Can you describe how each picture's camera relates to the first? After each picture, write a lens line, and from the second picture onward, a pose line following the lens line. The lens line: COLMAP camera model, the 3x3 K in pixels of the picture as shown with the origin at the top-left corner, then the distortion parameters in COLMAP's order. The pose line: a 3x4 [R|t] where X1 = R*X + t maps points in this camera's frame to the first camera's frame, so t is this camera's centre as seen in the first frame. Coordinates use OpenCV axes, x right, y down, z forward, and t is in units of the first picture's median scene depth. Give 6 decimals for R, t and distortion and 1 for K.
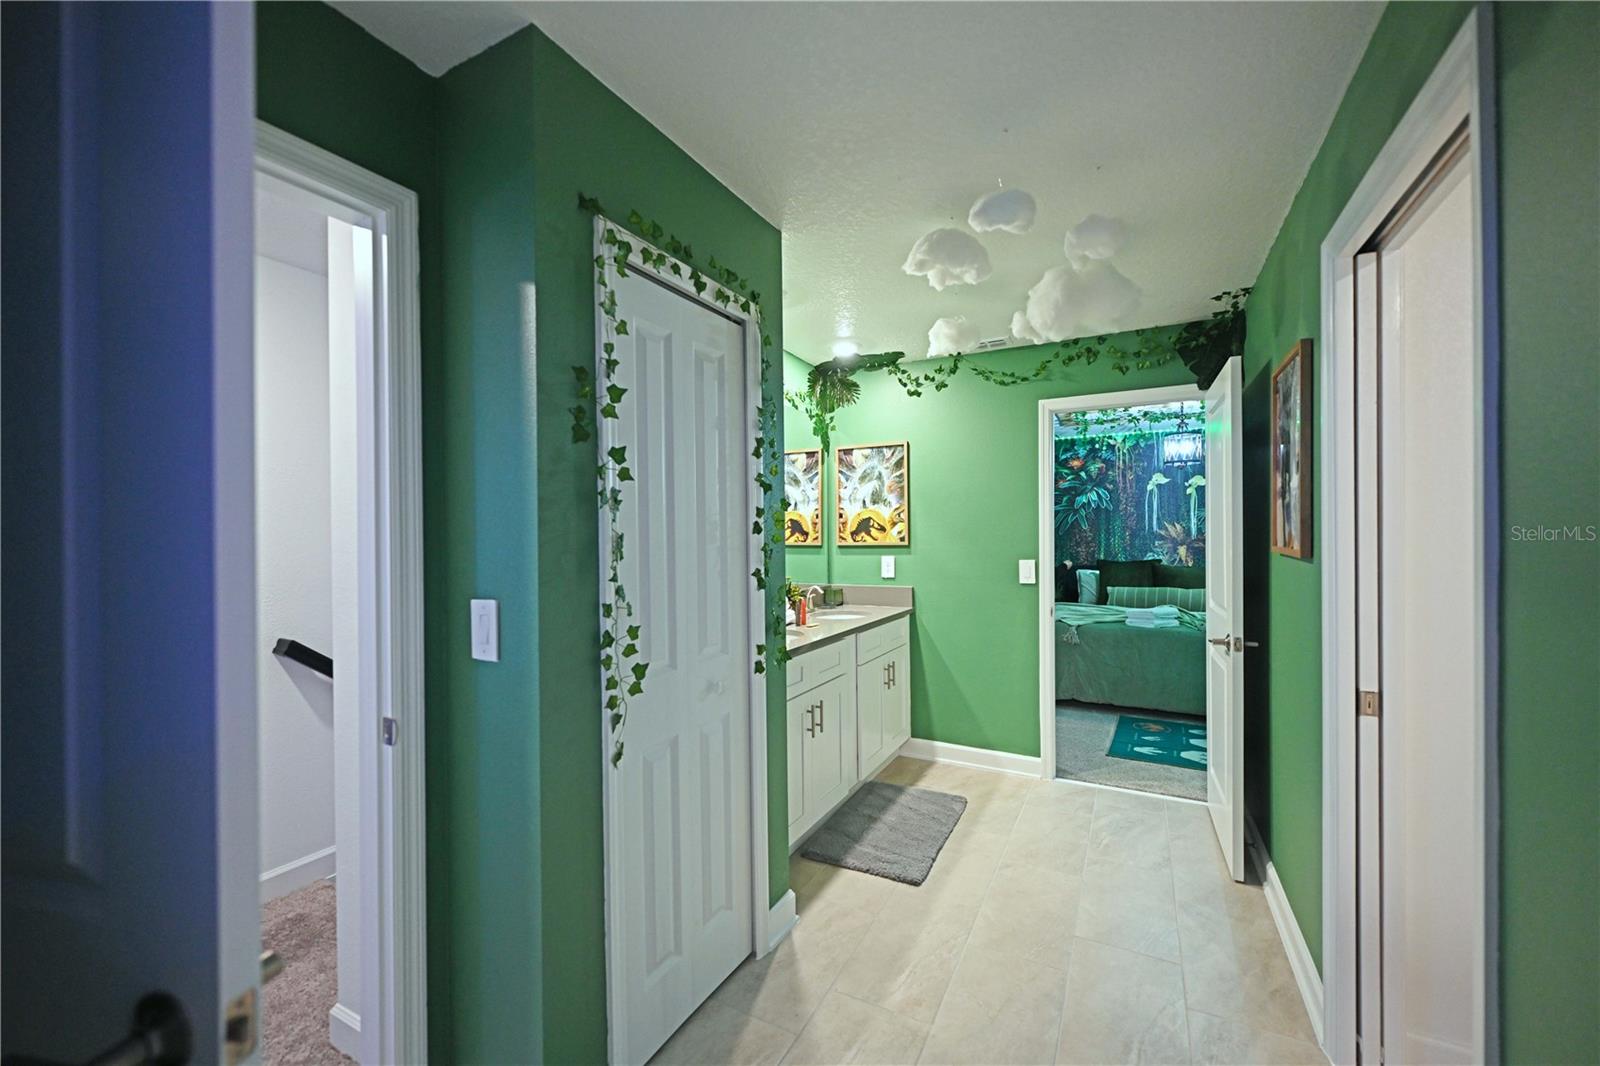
lens RADIAL K [[633.3, 0, 797.2], [0, 633.3, 538.2], [0, 0, 1]] dist [0.001209, -0.000611]
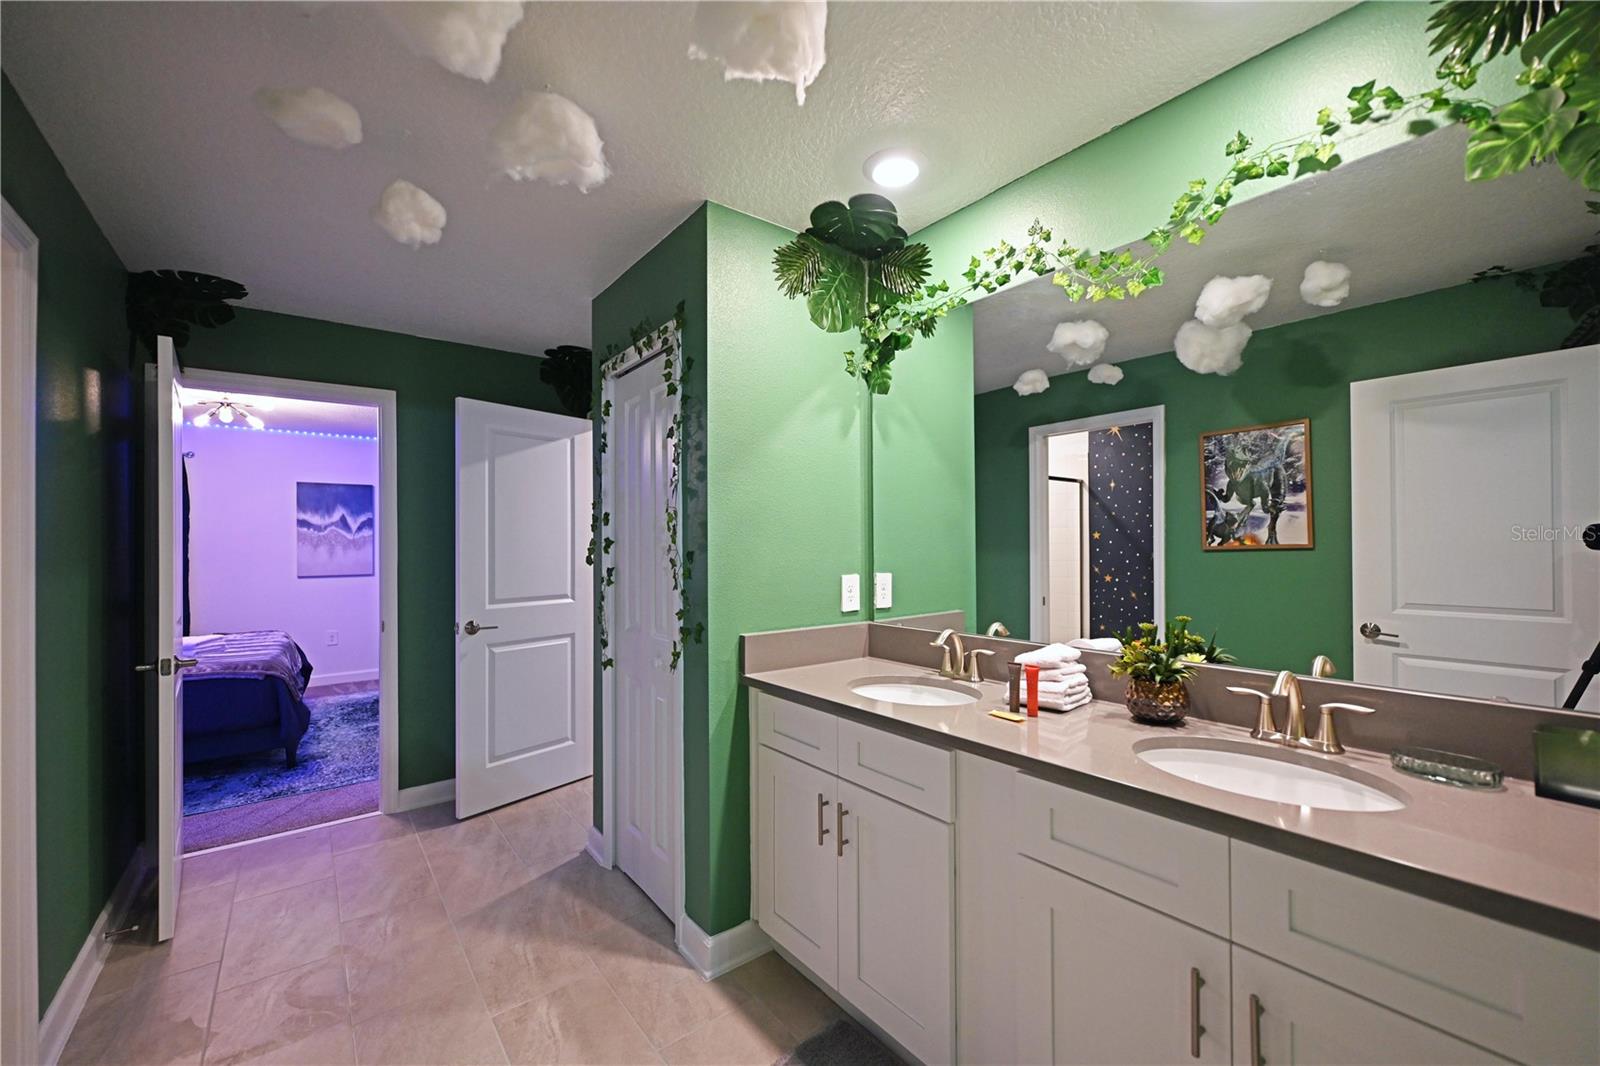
lens RADIAL K [[633.3, 0, 794.2], [0, 633.3, 541.3], [0, 0, 1]] dist [0.001209, -0.000611]
pose [[-0.408985, 0.001553, -0.912540, 0.839028], [0.006368, 0.999979, -0.001153, 0.006285], [0.912519, -0.006283, -0.408986, 1.659890]]
